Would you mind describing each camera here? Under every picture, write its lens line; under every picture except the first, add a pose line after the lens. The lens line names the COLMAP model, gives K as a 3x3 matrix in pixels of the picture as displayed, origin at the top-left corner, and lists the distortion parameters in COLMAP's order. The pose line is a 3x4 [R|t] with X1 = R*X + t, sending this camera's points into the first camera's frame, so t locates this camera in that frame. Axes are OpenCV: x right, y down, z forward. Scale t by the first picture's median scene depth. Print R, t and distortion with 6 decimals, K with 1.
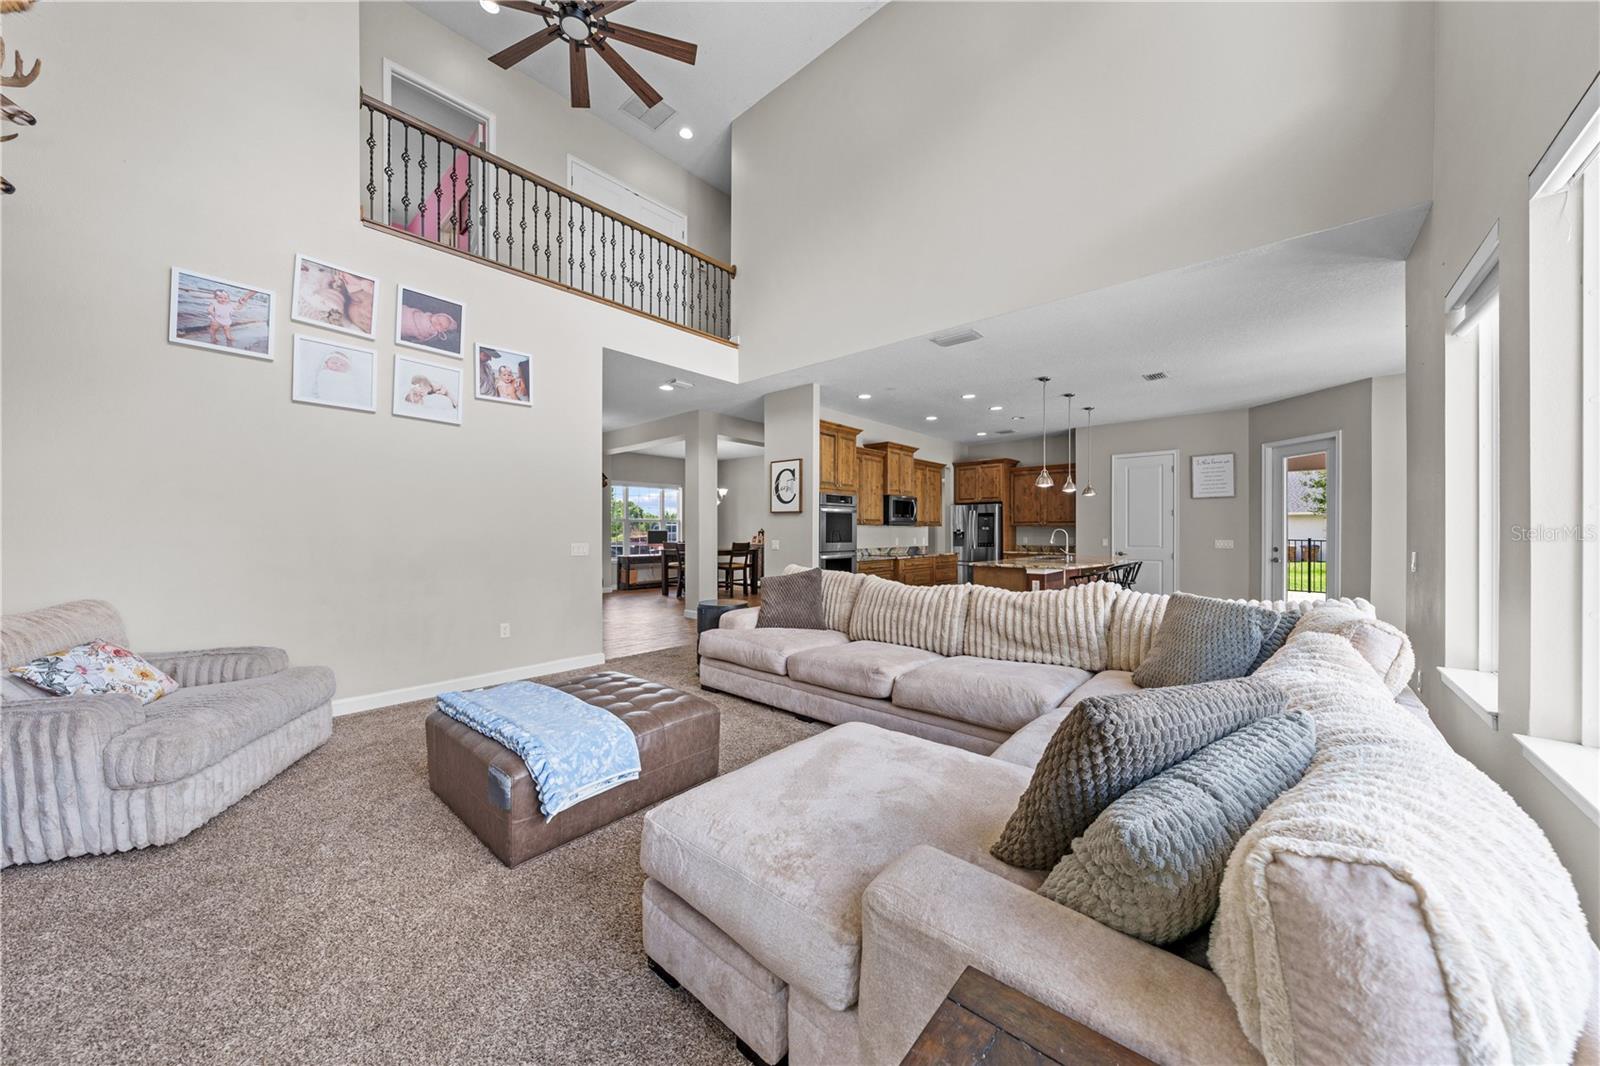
lens RADIAL K [[543.7, 0, 801.0], [0, 543.7, 535.2], [0, 0, 1]] dist [-0.003498, -0.000109]
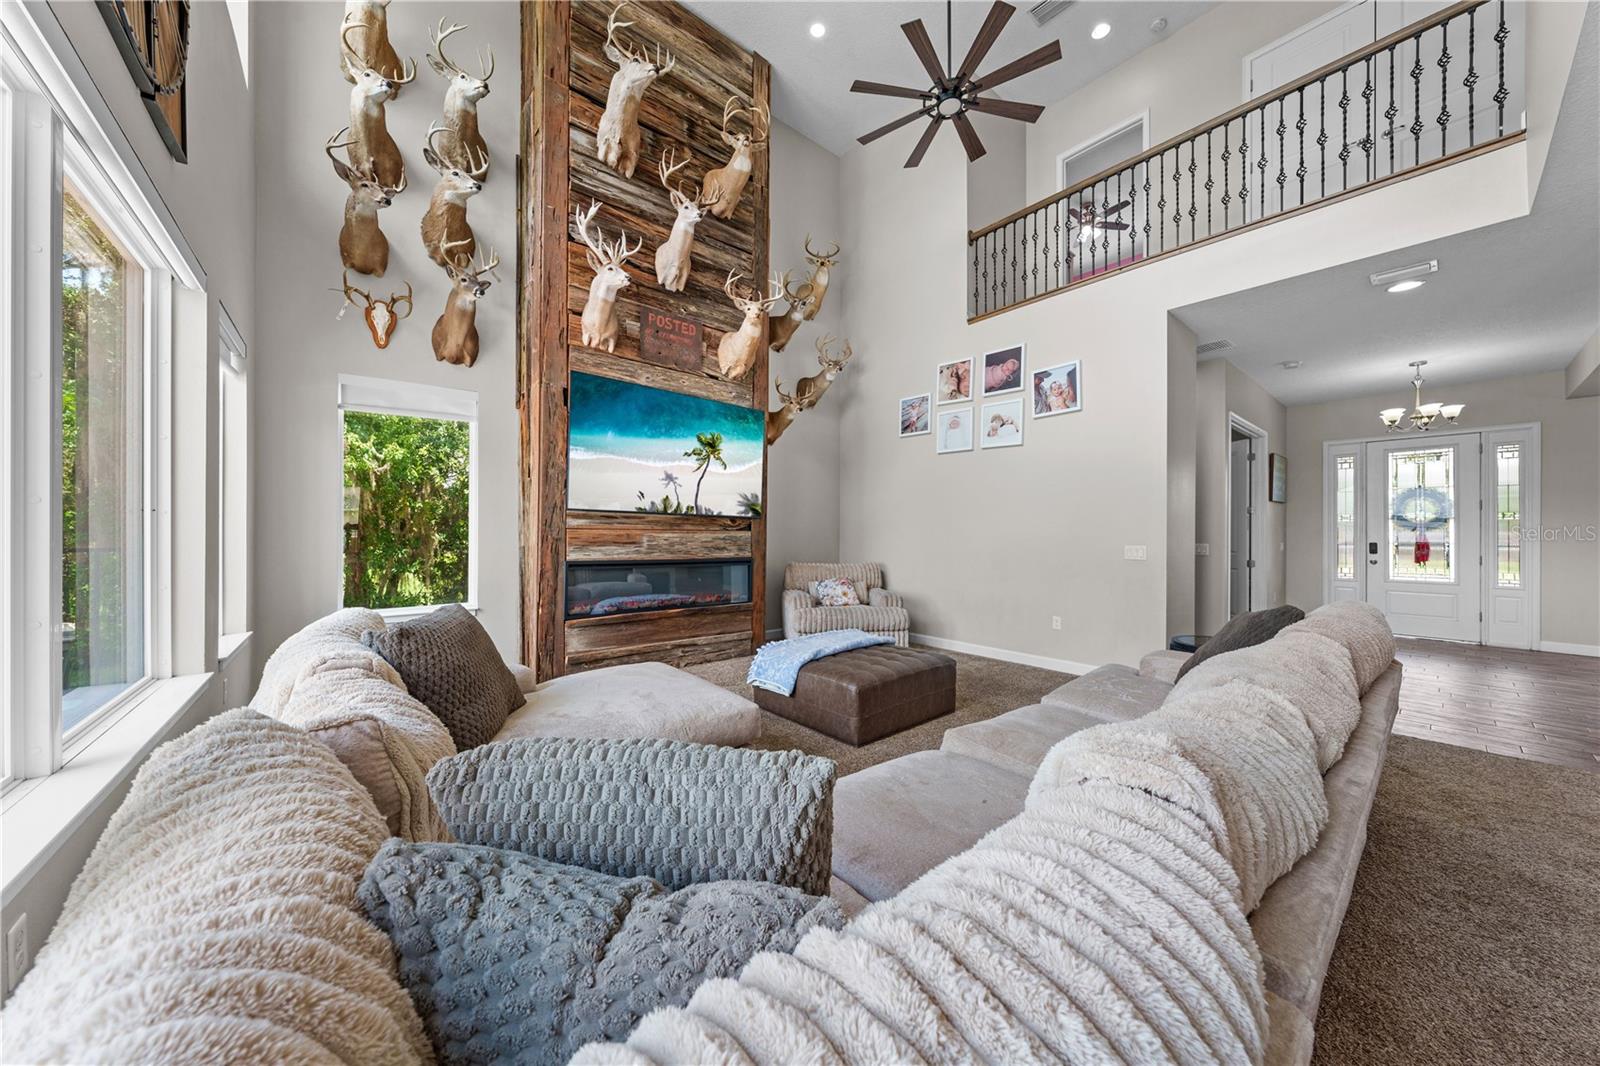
lens RADIAL K [[537.0, 0, 803.3], [0, 537.0, 534.0], [0, 0, 1]] dist [-0.008573, -0.000005]
pose [[-0.142852, 0.004238, -0.989735, 0.371518], [-0.010980, 0.999923, 0.005866, -0.002515], [0.989683, 0.011705, -0.142795, 0.404923]]
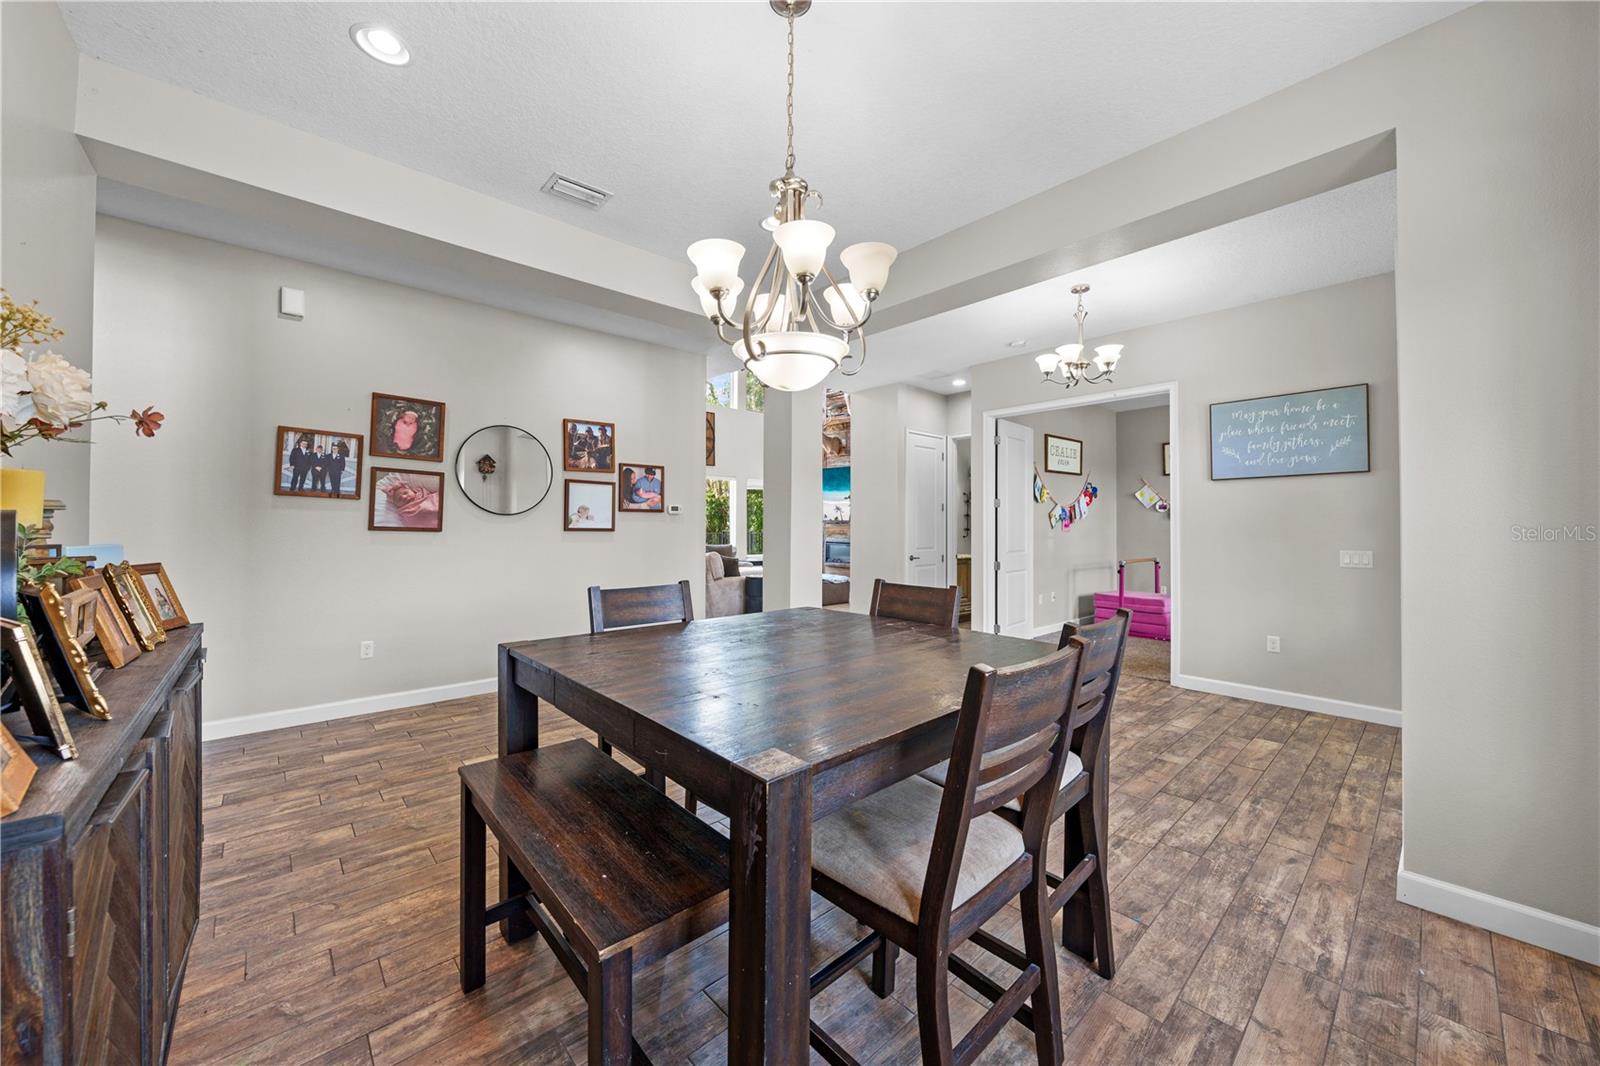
lens RADIAL K [[584.0, 0, 800.9], [0, 584.0, 527.4], [0, 0, 1]] dist [-0.001717, -0.000137]
pose [[-0.994791, -0.002973, 0.101892, -0.278651], [-0.002296, 0.999975, 0.006759, -0.015113], [-0.101910, 0.006490, -0.994772, 1.748400]]
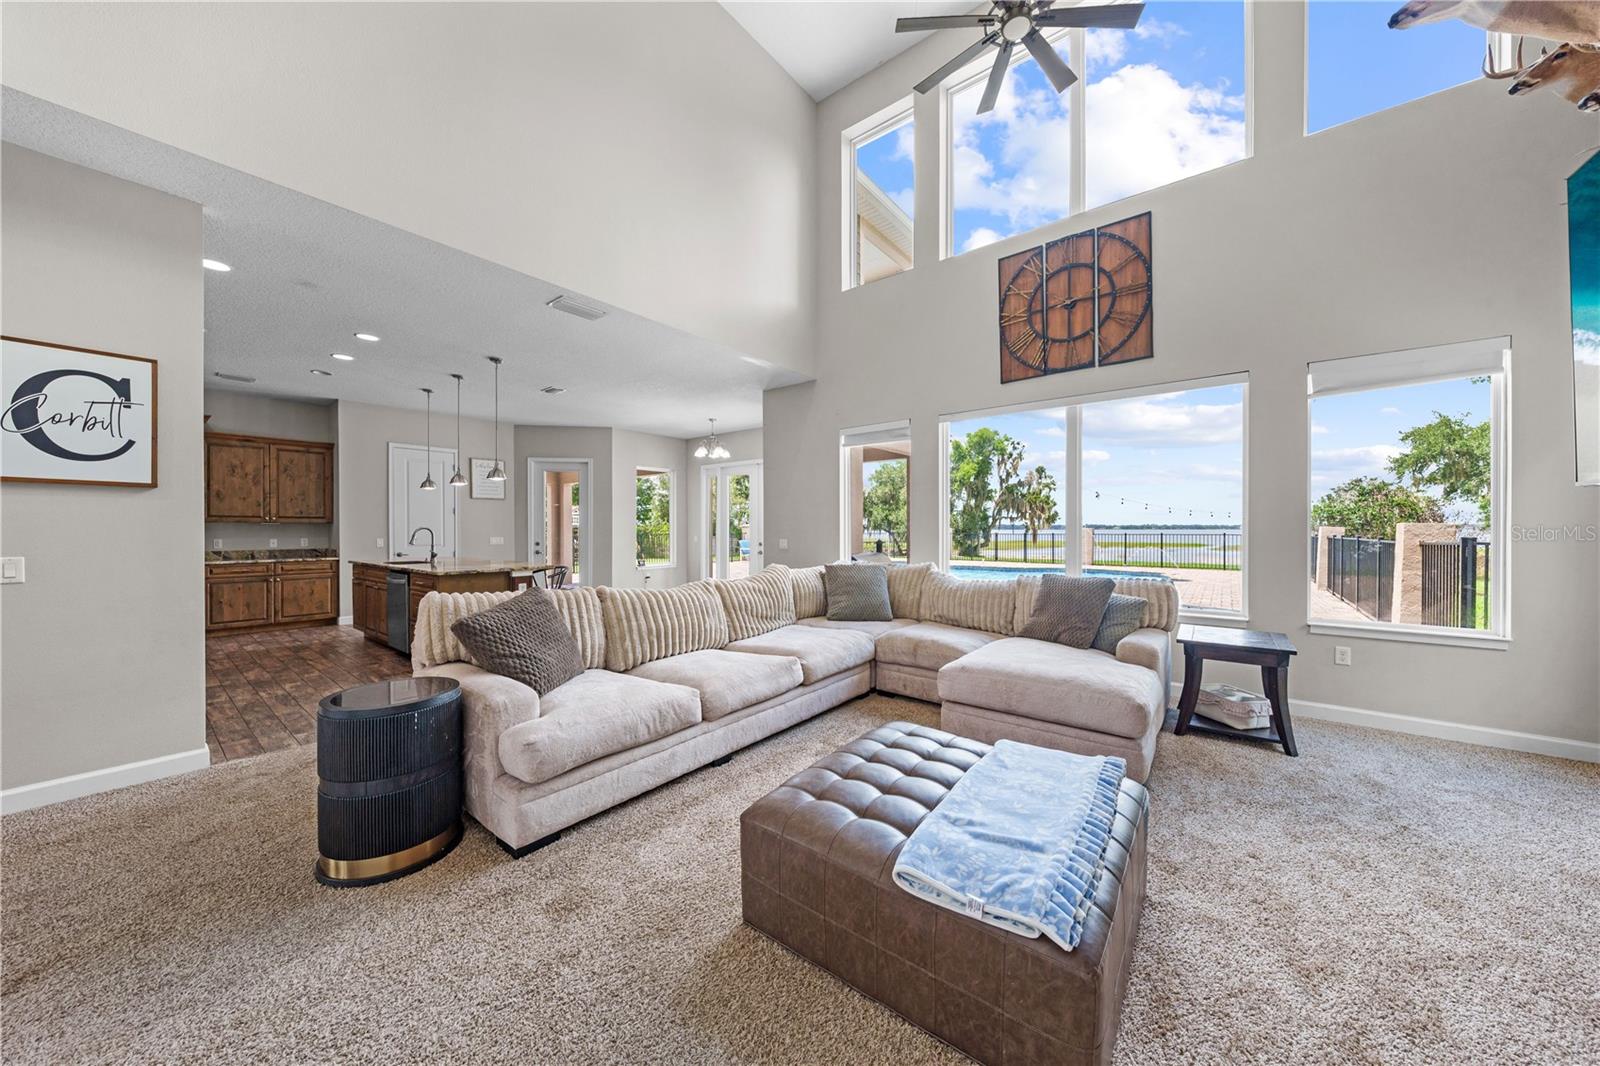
lens RADIAL K [[539.9, 0, 802.8], [0, 539.9, 531.2], [0, 0, 1]] dist [-0.002227, 0.000171]
pose [[-0.058178, -0.004855, 0.998294, -0.403490], [0.007802, 0.999955, 0.005318, -0.004802], [-0.998276, 0.008098, -0.058137, 0.462822]]
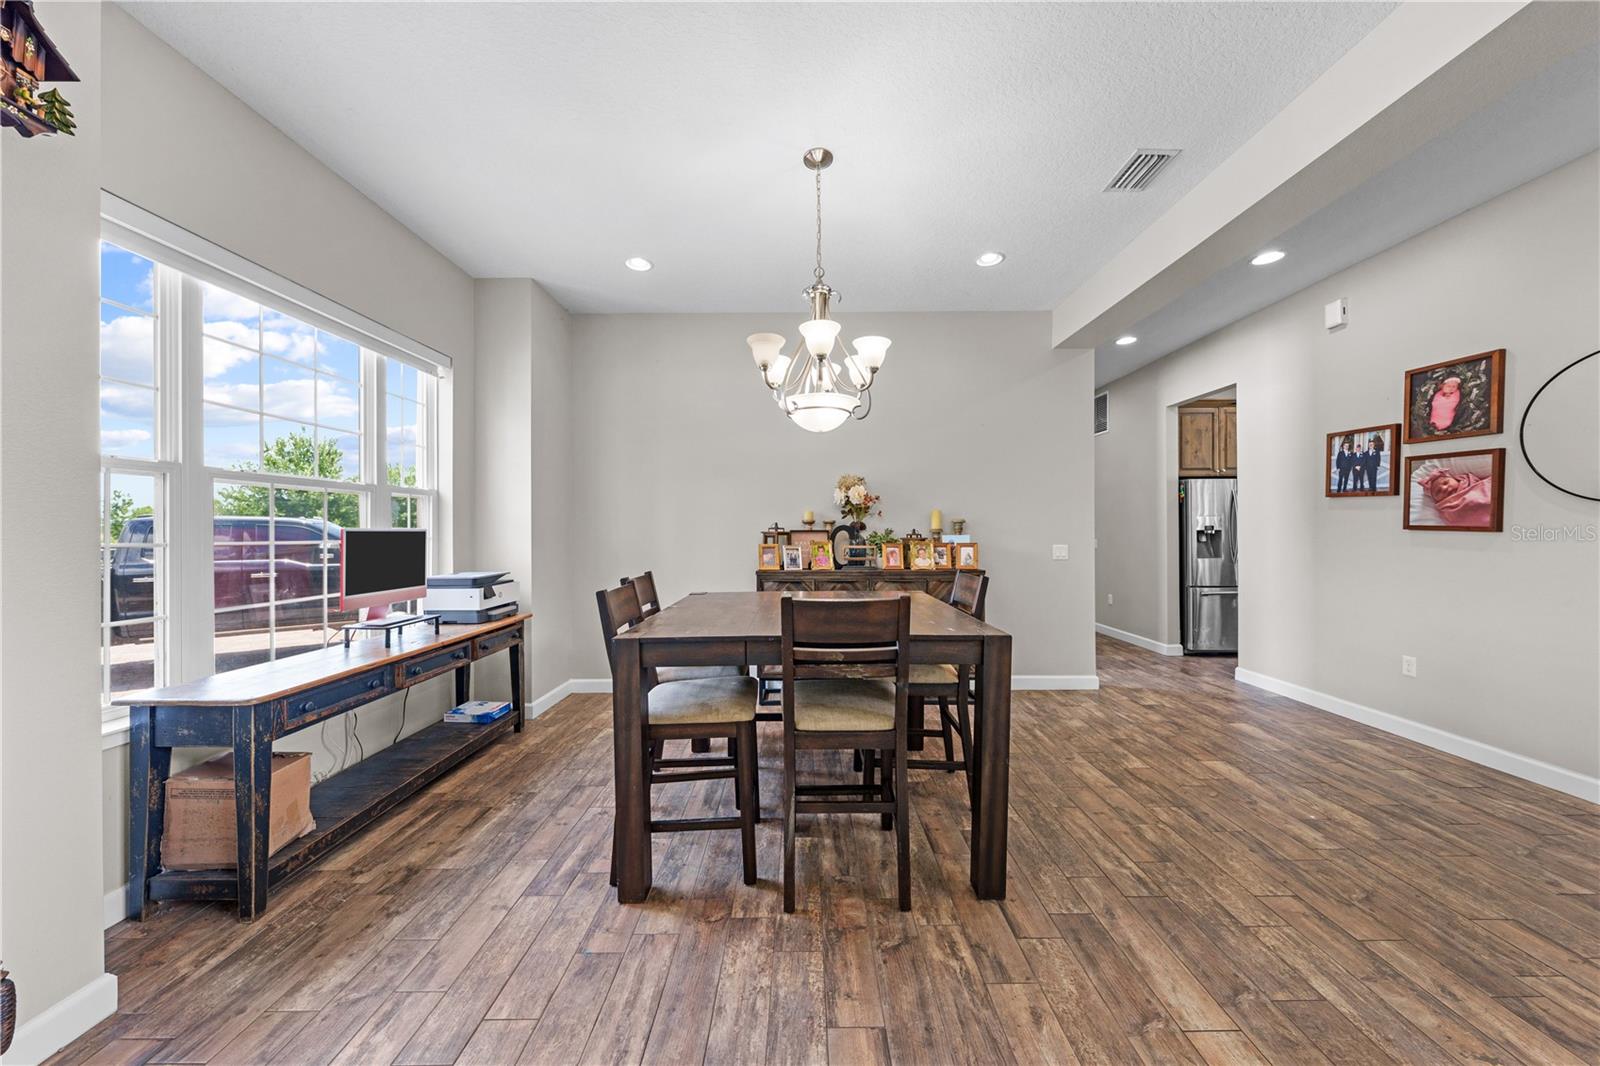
lens RADIAL K [[539.9, 0, 802.8], [0, 539.9, 531.2], [0, 0, 1]] dist [-0.002227, 0.000171]
pose [[0.743583, -0.002810, 0.668638, -0.487129], [0.008214, 0.999954, -0.004932, -0.008388], [-0.668593, 0.009160, 0.743572, 1.242202]]
